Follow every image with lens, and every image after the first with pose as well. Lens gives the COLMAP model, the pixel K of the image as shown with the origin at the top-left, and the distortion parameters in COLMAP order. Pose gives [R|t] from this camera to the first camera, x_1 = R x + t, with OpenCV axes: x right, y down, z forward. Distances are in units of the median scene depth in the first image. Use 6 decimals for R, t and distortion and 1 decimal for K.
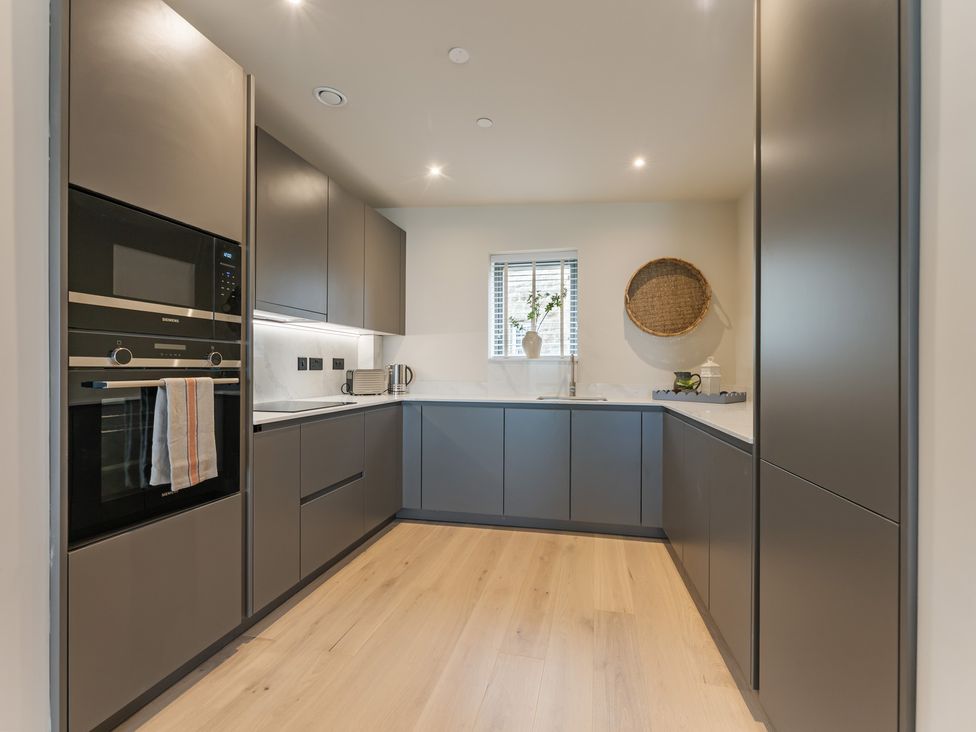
lens RADIAL K [[464.8, 0, 532.4], [0, 464.8, 367.4], [0, 0, 1]] dist [-0.001583, -0.000063]
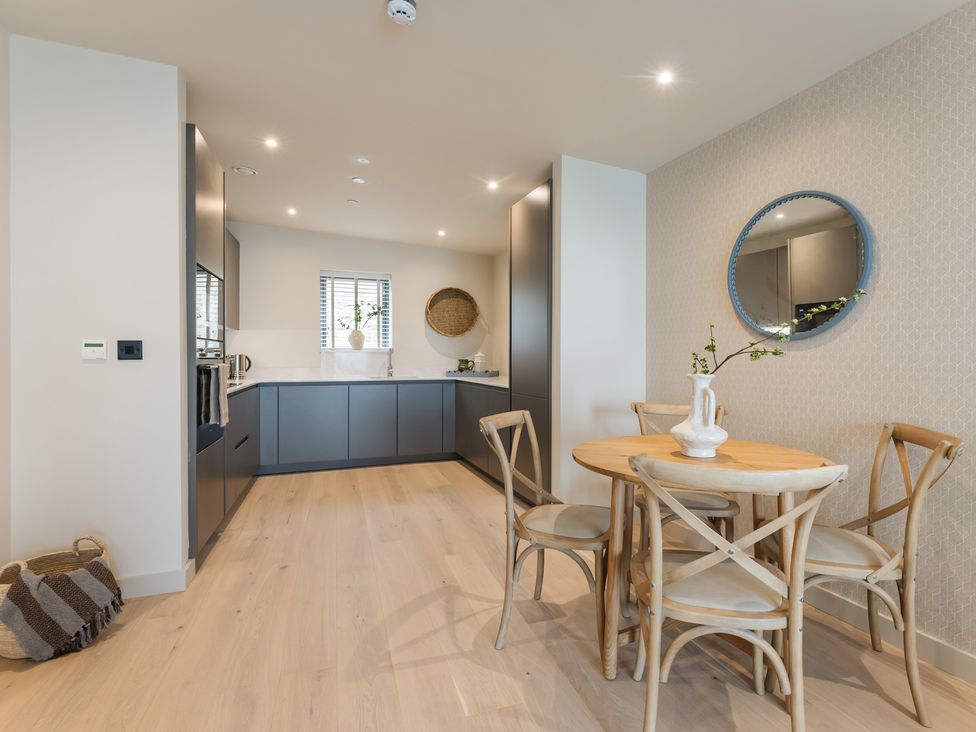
lens RADIAL K [[464.8, 0, 532.4], [0, 464.8, 367.4], [0, 0, 1]] dist [-0.001583, -0.000063]
pose [[0.860187, -0.015740, 0.509735, -0.332231], [0.001368, 0.999591, 0.028558, -0.008570], [-0.509977, -0.023868, 0.859857, -0.583913]]
